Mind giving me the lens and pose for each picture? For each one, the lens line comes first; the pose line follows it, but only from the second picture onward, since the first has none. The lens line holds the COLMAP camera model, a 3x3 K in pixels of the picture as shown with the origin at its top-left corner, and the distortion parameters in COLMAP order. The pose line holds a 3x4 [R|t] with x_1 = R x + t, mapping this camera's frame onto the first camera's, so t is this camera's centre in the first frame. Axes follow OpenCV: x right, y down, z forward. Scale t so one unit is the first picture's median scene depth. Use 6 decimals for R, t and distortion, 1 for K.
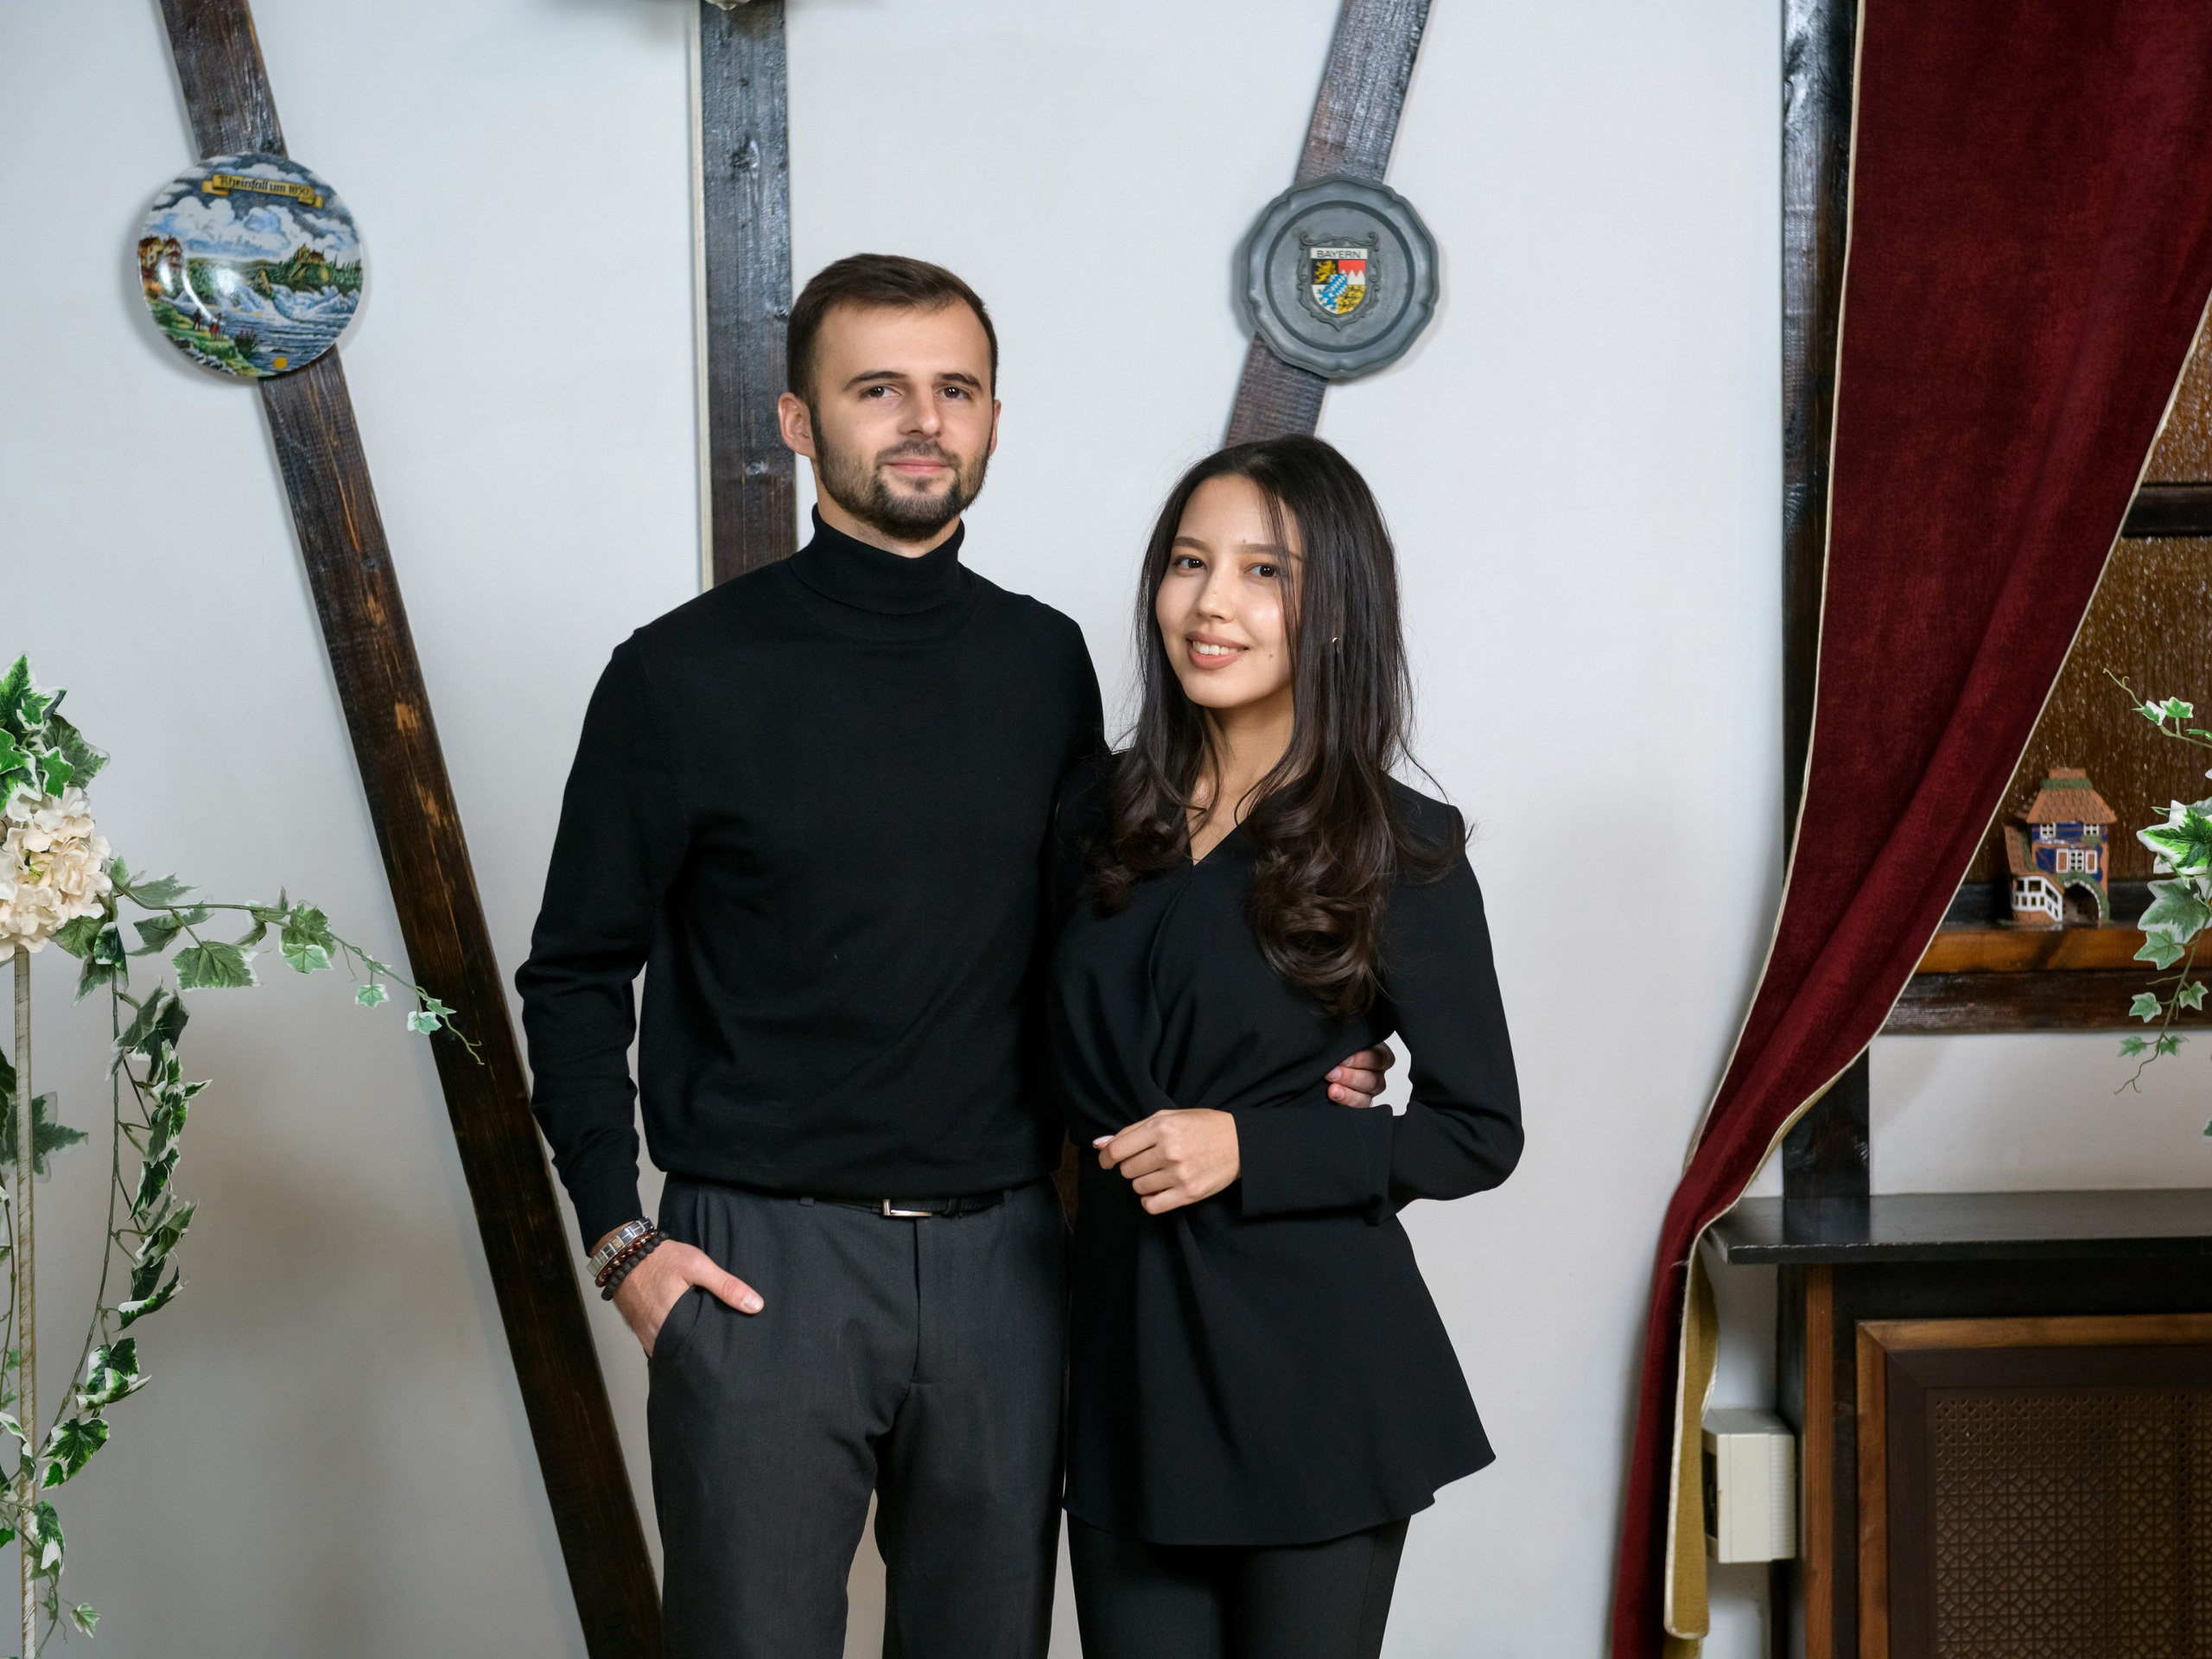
lens RADIAL K [[3964.3, 0, 1238.5], [0, 3964.3, 829.9], [0, 0, 1]] dist [0.084667, -0.177036]
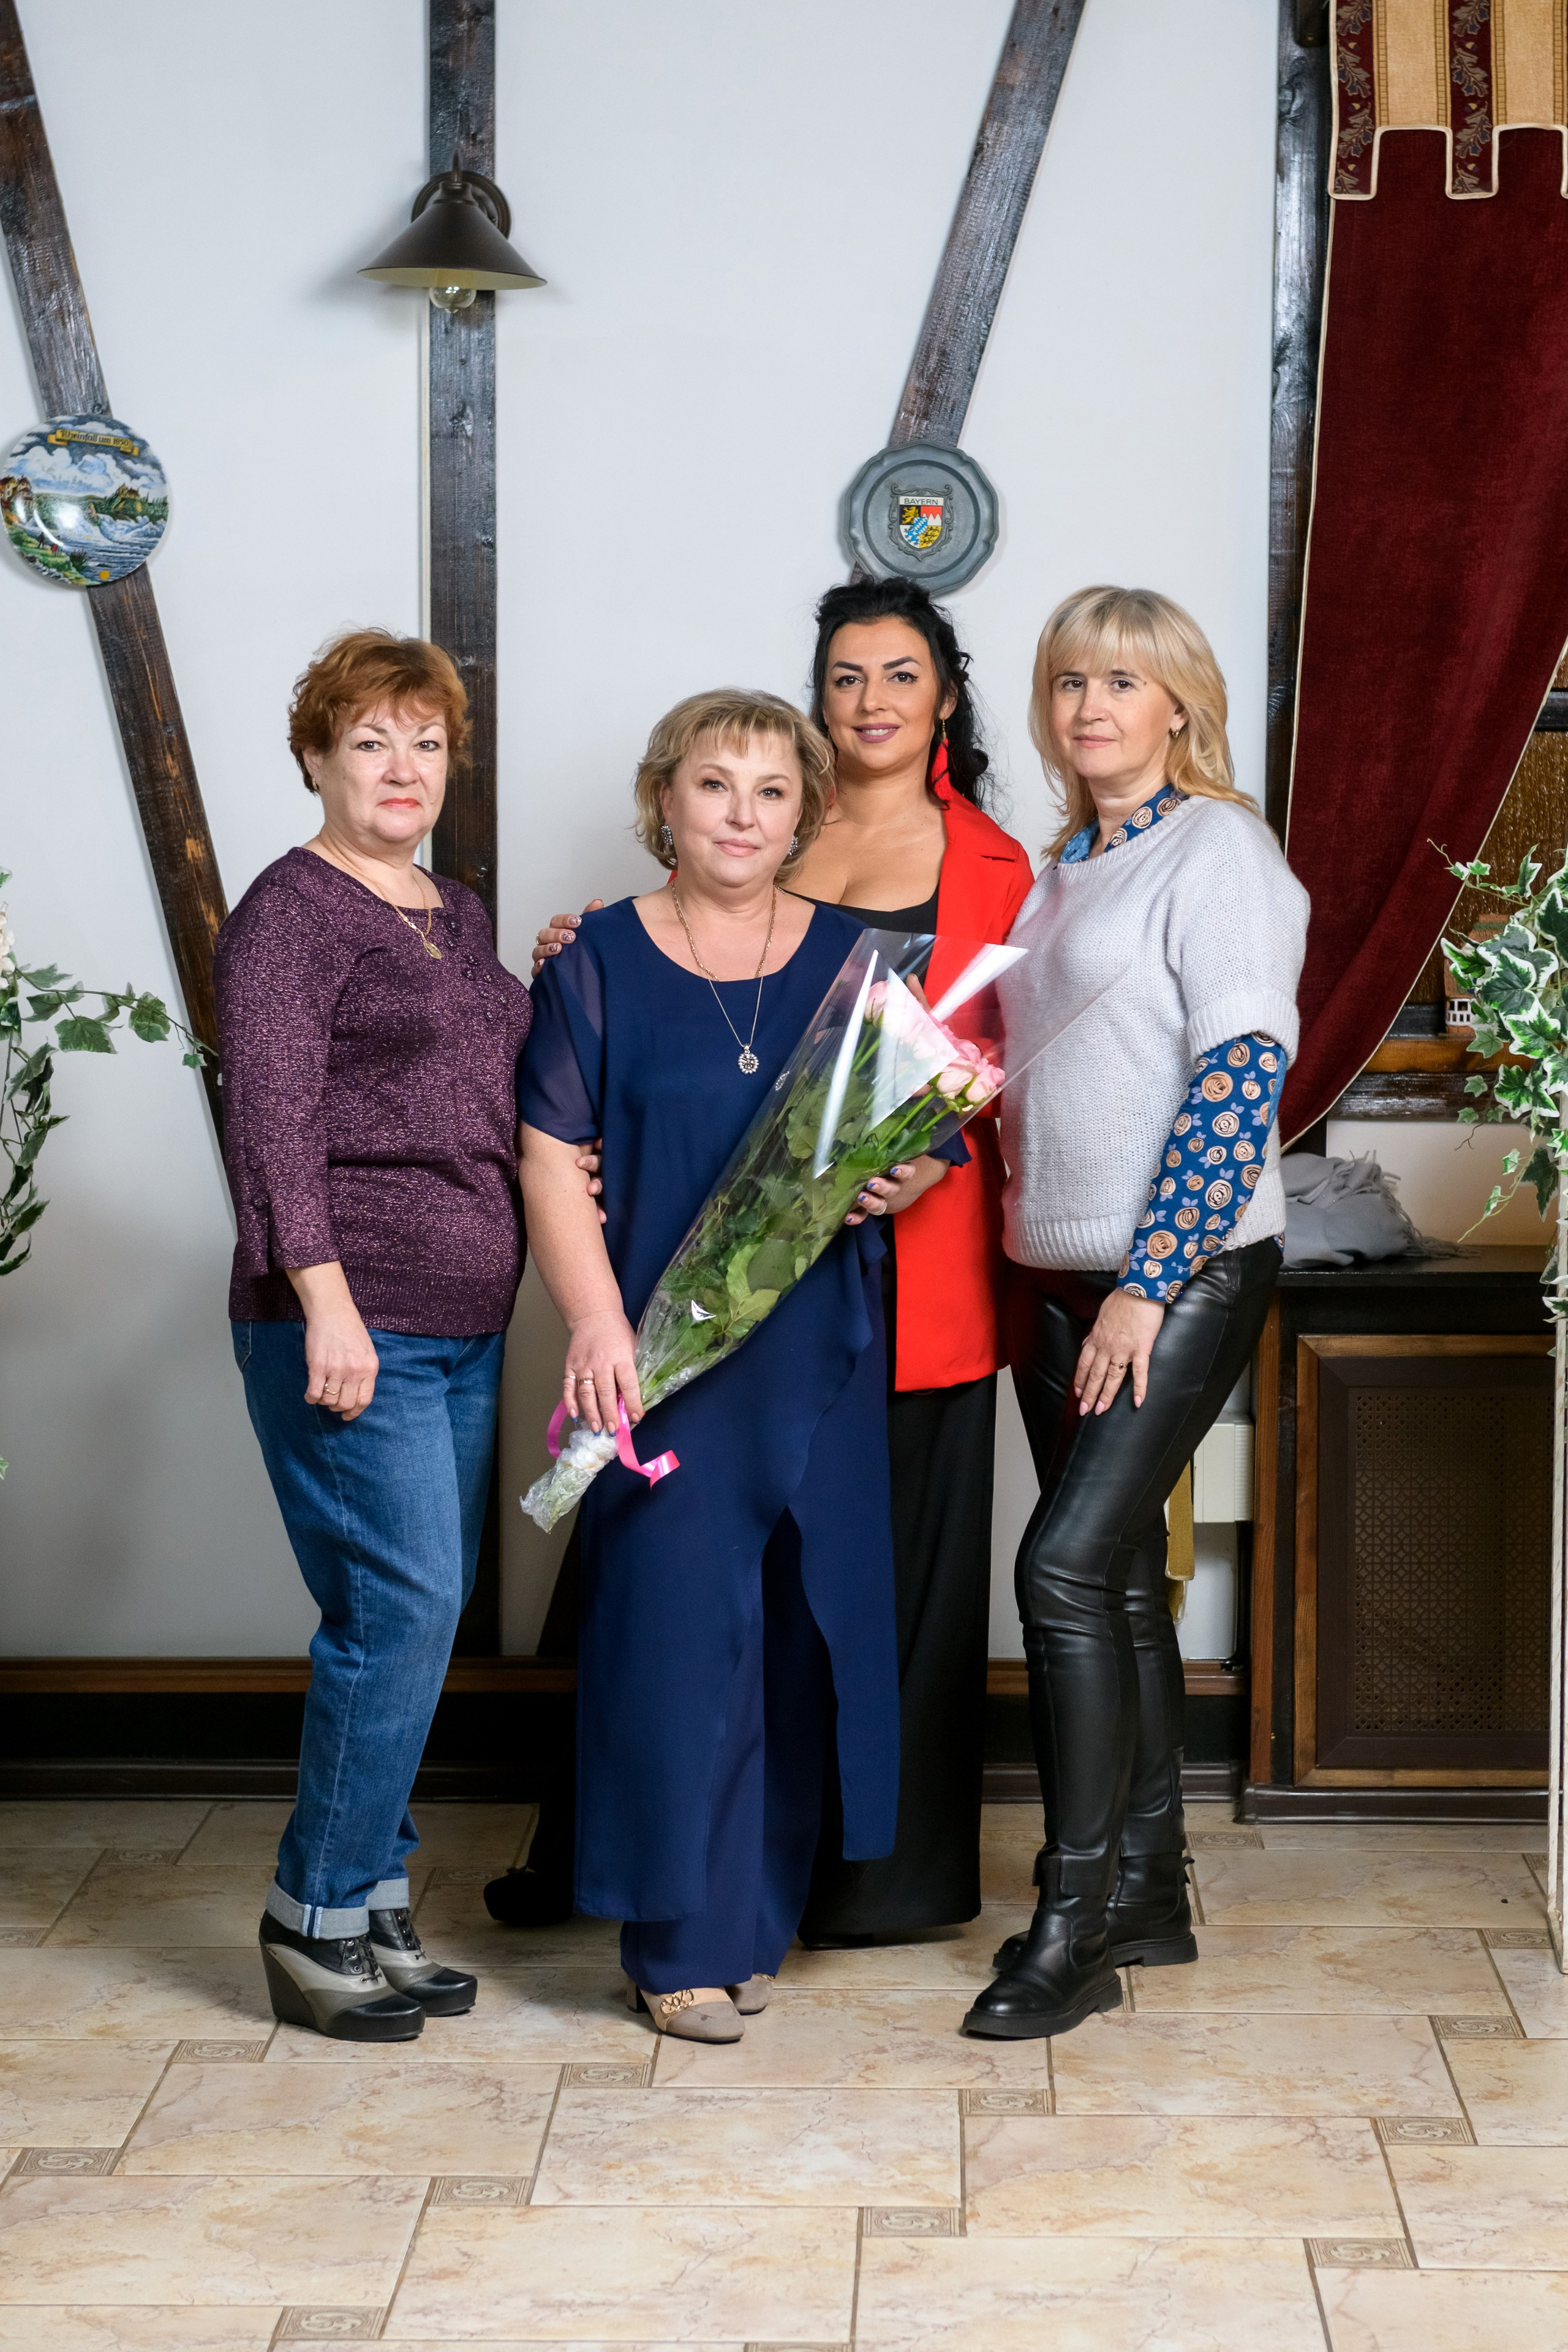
lens RADIAL K [[4947.3, 0, 813.2], [0, 4947.3, 1140.7], [0, 0, 1]] dist [0.118054, -0.591735]
pose [[0.999034, 0.020839, -0.038677, 0.056902], [-0.019772, 0.999419, 0.027775, 0.017730], [0.039234, -0.026983, 0.998866, -0.609679]]
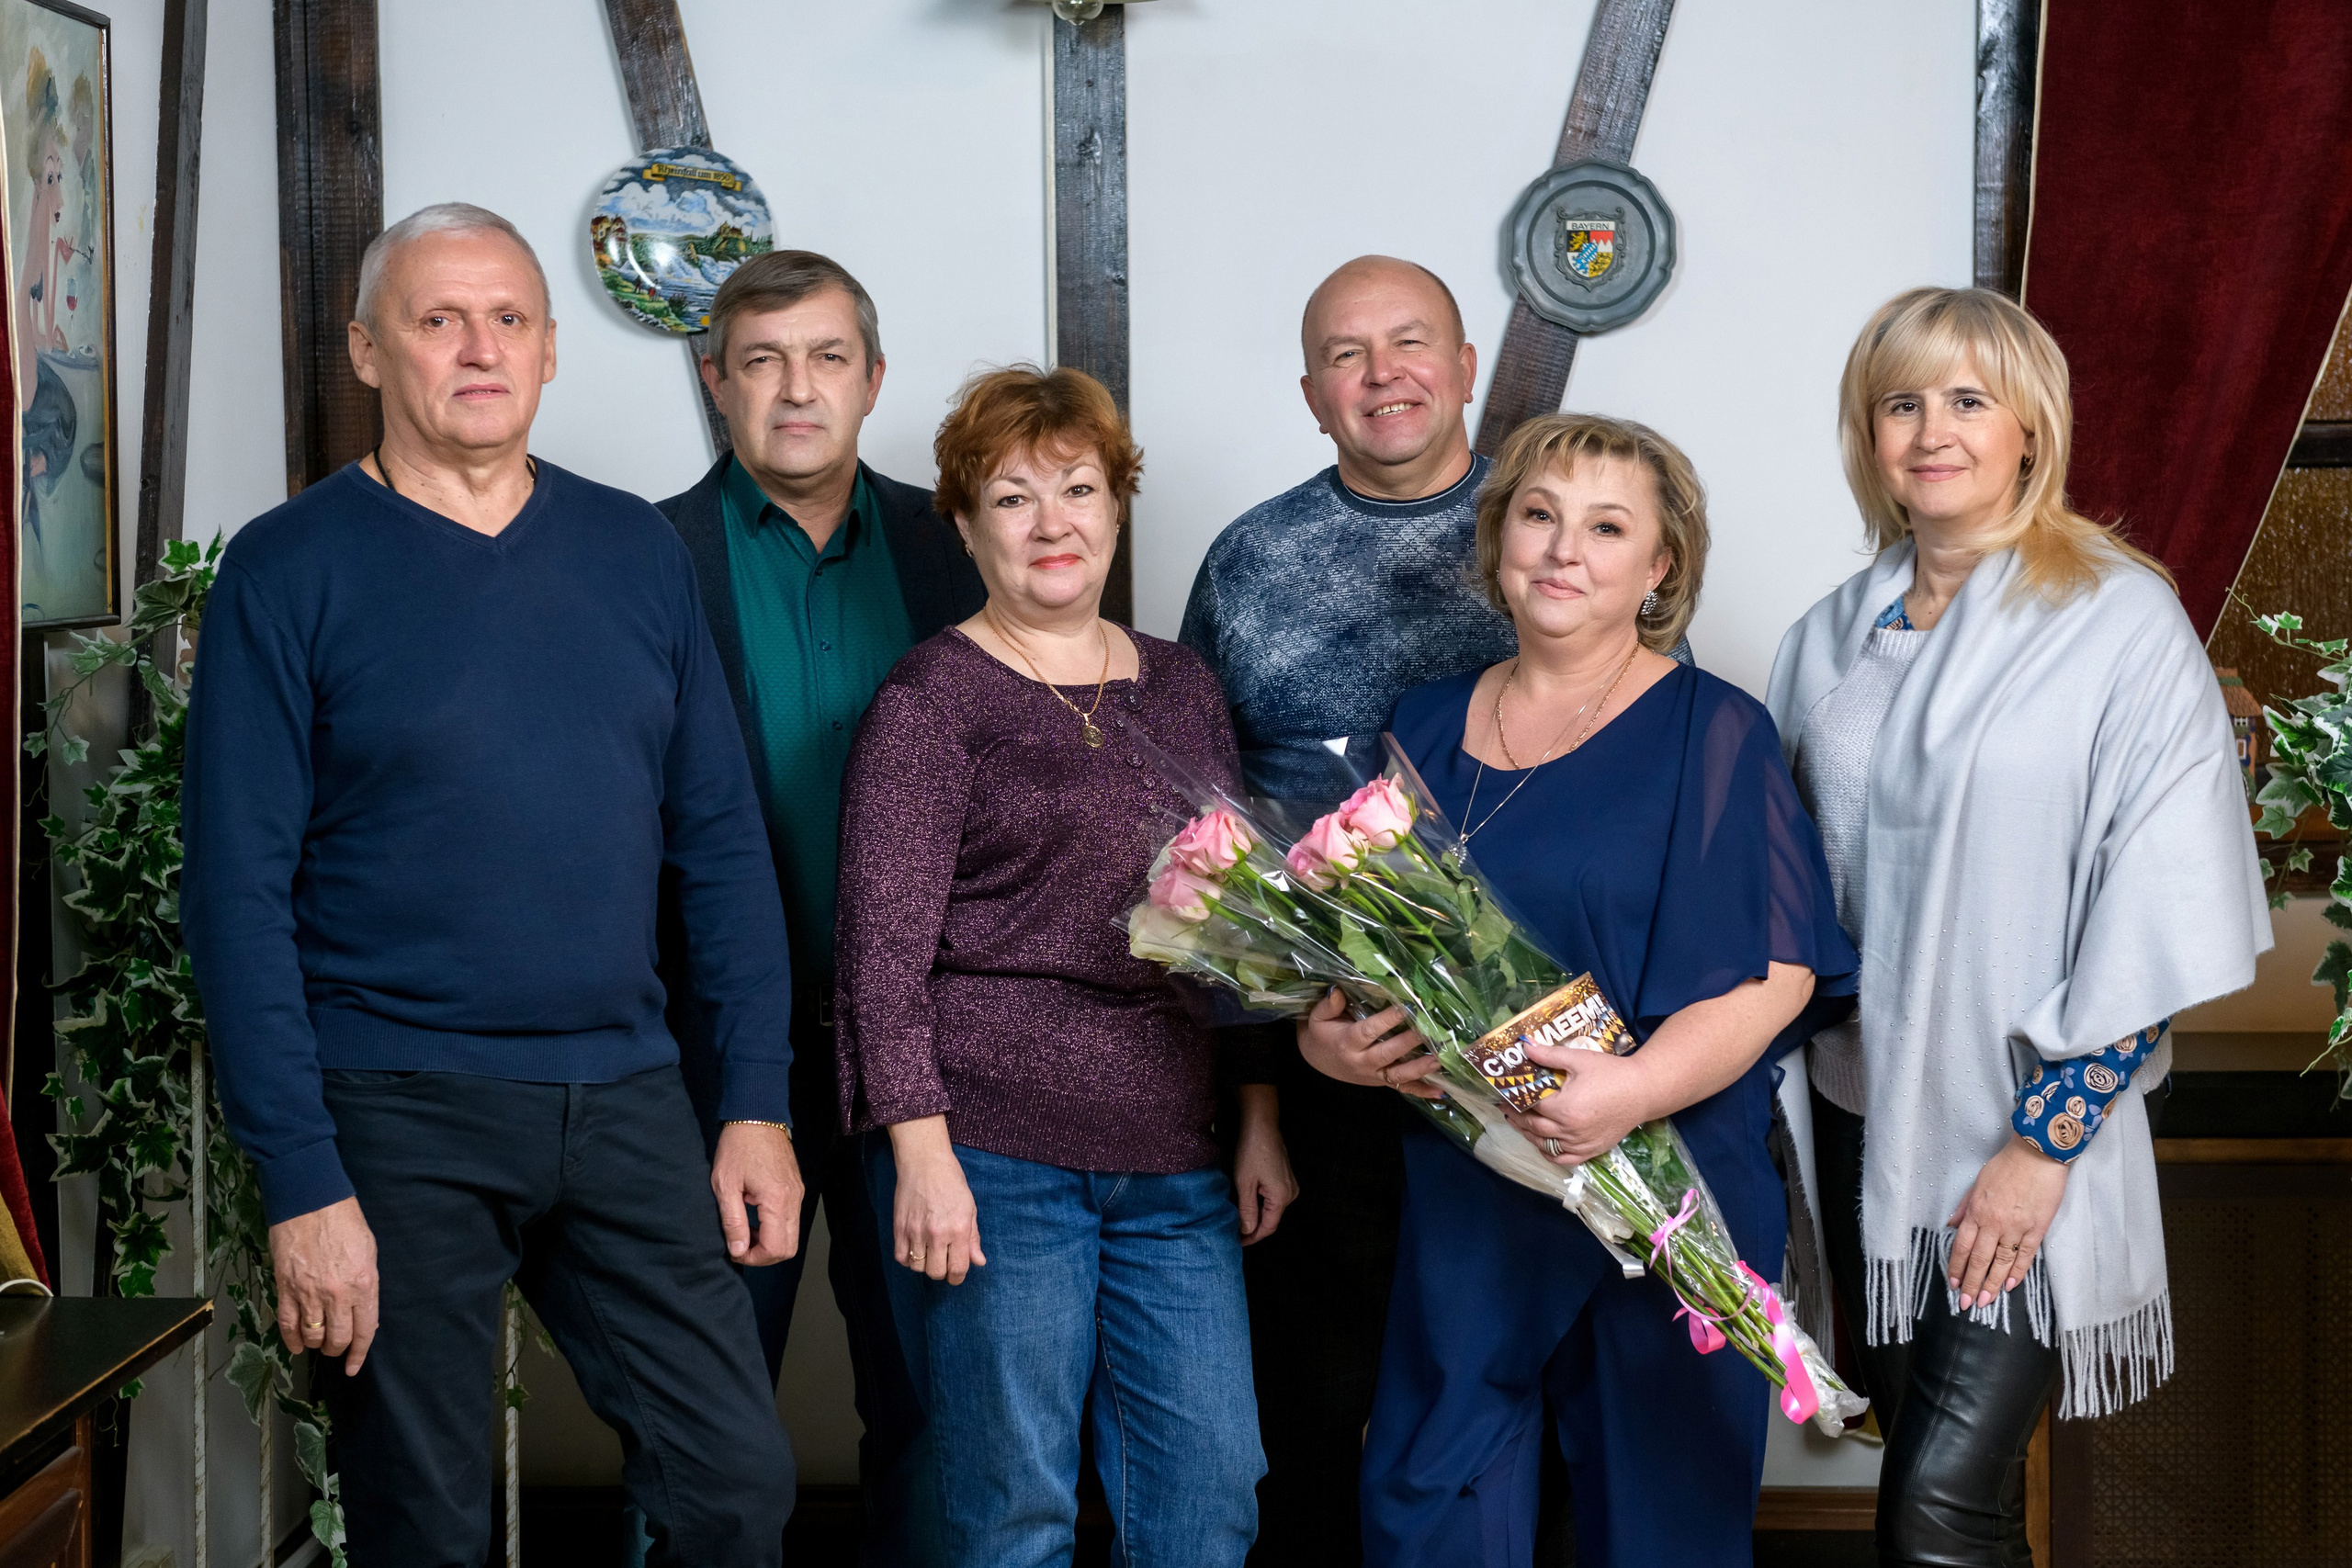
lens RADIAL K [[3797.4, 0, 1216.5], [0, 3797.4, 778.7], [0, 0, 1]] dist [0.089511, -0.153218]
pose [[0.996768, 0.009866, -0.079721, 0.006402], [-0.008567, 0.999825, 0.016627, 0.000717], [0.079871, -0.015890, 0.996679, -0.135078]]
